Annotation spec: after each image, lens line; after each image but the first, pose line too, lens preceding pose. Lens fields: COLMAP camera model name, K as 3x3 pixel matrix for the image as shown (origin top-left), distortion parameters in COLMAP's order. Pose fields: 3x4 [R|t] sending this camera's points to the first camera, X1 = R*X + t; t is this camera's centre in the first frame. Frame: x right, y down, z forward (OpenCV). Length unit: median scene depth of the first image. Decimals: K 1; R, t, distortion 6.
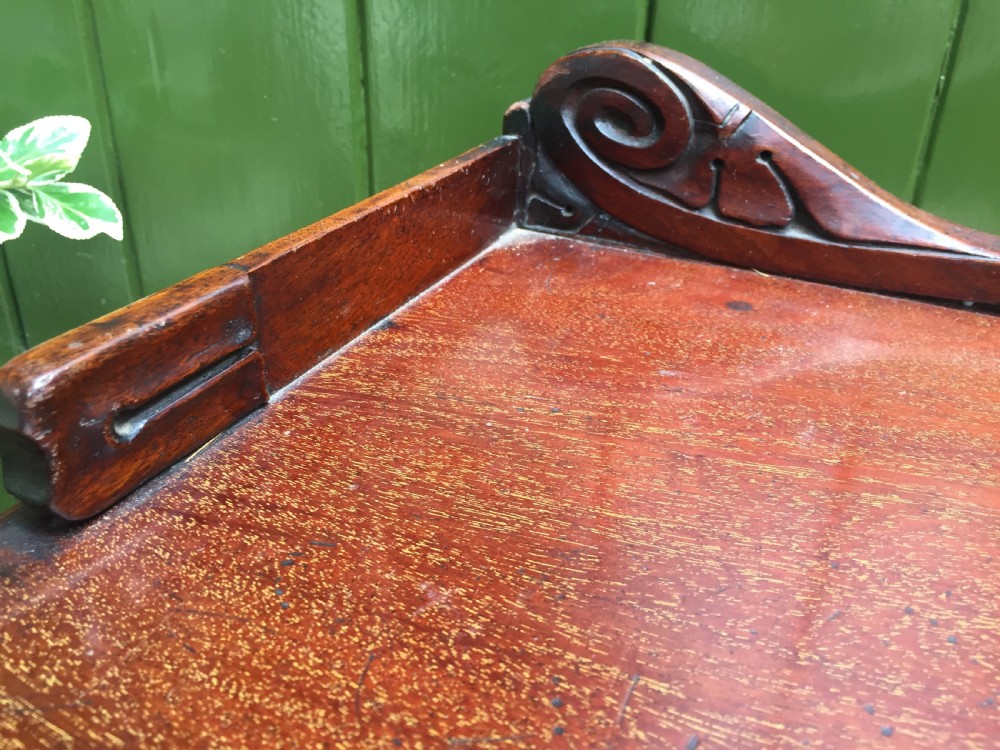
lens RADIAL K [[851.0, 0, 501.5], [0, 851.0, 375.7], [0, 0, 1]] dist [0.075640, -0.110046]
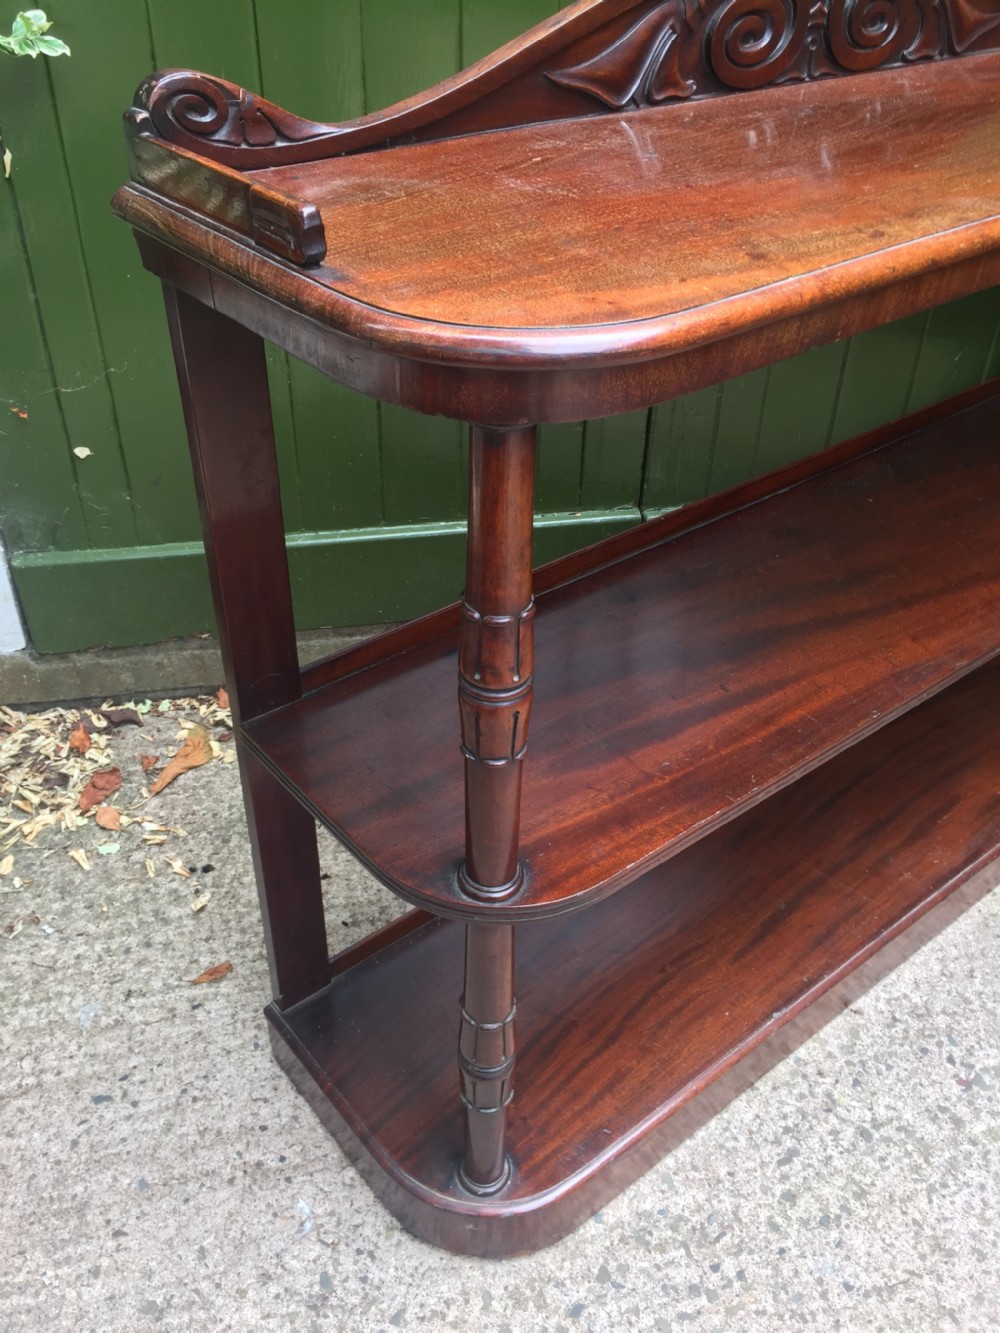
lens RADIAL K [[1134.4, 0, 500.6], [0, 1134.4, 669.7], [0, 0, 1]] dist [0.075640, -0.110046]
pose [[0.959968, -0.179438, 0.215088, -0.313700], [0.143813, 0.974672, 0.171267, 1.571945], [-0.240372, -0.133478, 0.961460, -3.702043]]
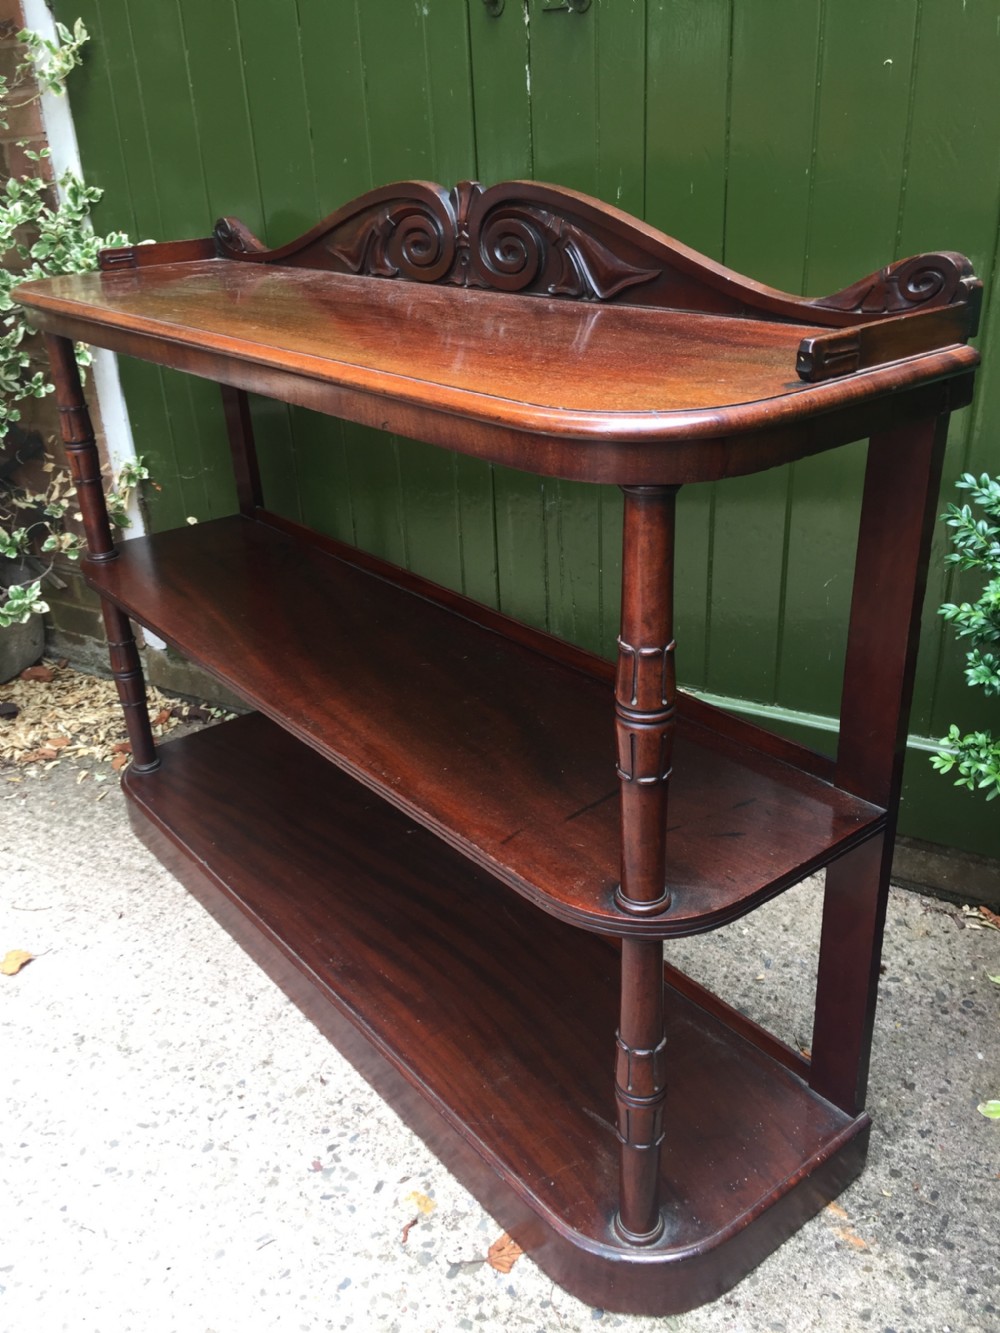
lens RADIAL K [[1134.4, 0, 505.7], [0, 1134.4, 673.5], [0, 0, 1]] dist [0.075640, -0.110046]
pose [[0.905715, 0.112923, -0.408570, 4.608584], [-0.131992, 0.991075, -0.018681, 2.144044], [0.402814, 0.070848, 0.912536, -4.220978]]
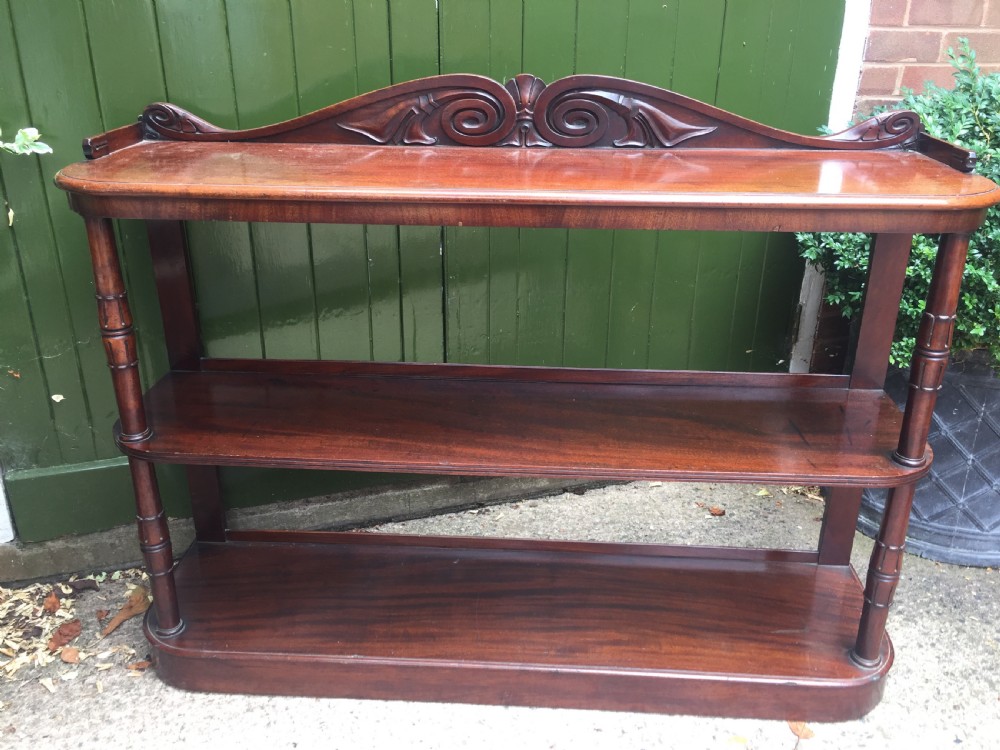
lens RADIAL K [[851.0, 0, 497.1], [0, 851.0, 378.5], [0, 0, 1]] dist [0.075640, -0.110046]
pose [[0.917428, -0.185468, 0.352032, -0.134897], [0.210722, 0.976938, -0.034460, 1.944660], [-0.337522, 0.105795, 0.935353, -4.607048]]
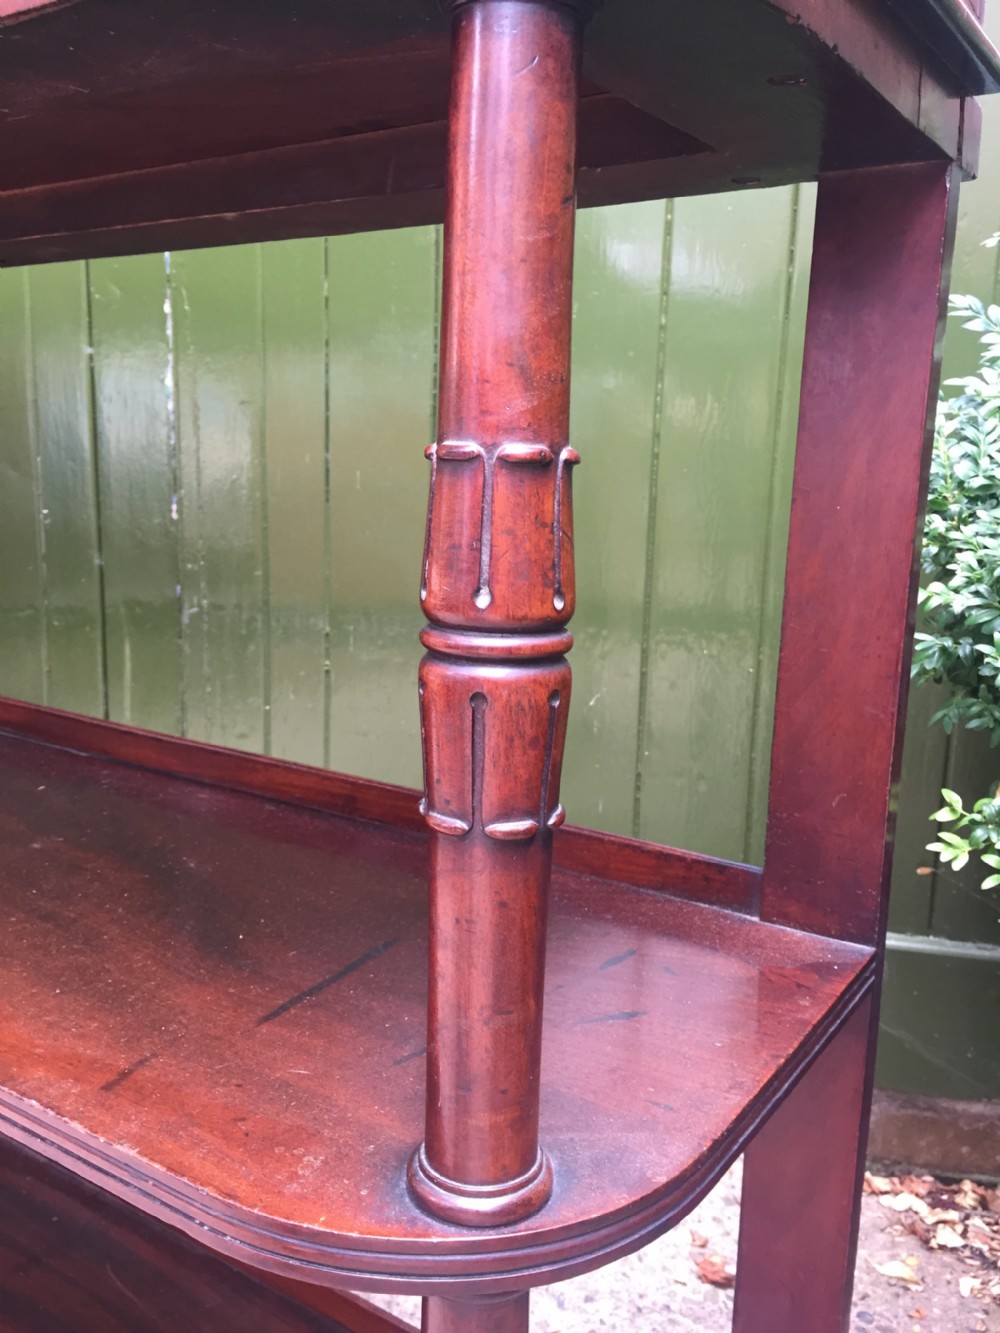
lens RADIAL K [[1134.4, 0, 500.6], [0, 1134.4, 672.5], [0, 0, 1]] dist [0.075640, -0.110046]
pose [[0.992830, 0.015646, -0.118506, 3.807374], [-0.050998, 0.952086, -0.301550, 2.548080], [0.108109, 0.305431, 0.946057, -2.276860]]
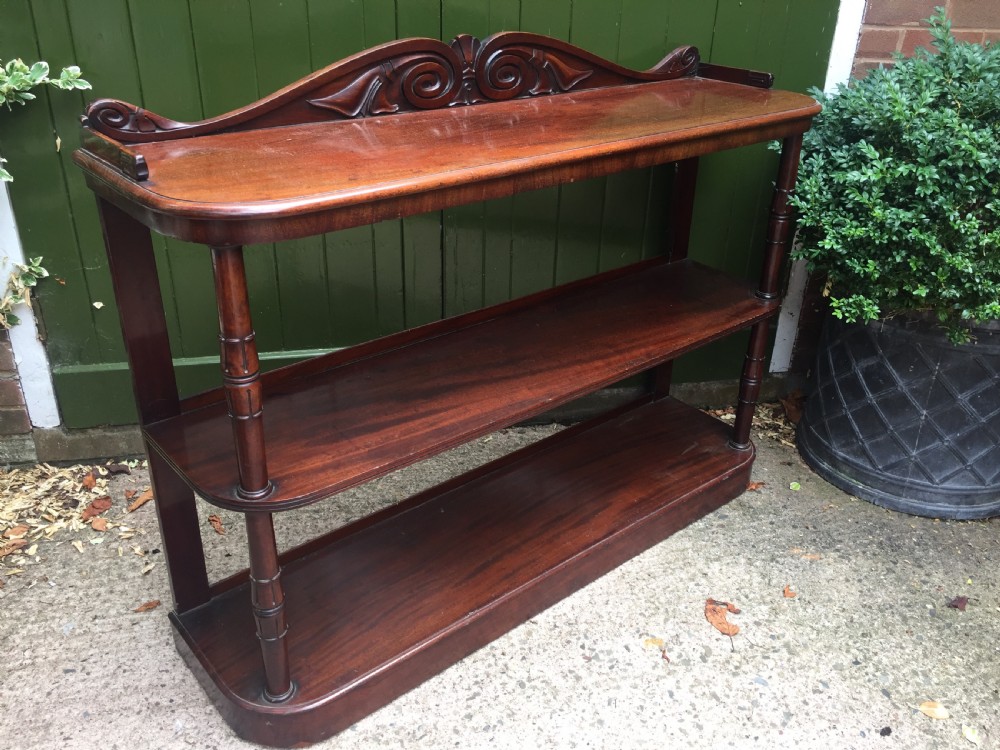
lens RADIAL K [[851.0, 0, 497.6], [0, 851.0, 378.8], [0, 0, 1]] dist [0.075640, -0.110046]
pose [[0.955132, -0.145987, 0.257703, 0.352998], [0.146773, 0.989036, 0.016293, 2.175089], [-0.257257, 0.022262, 0.966087, -5.436815]]
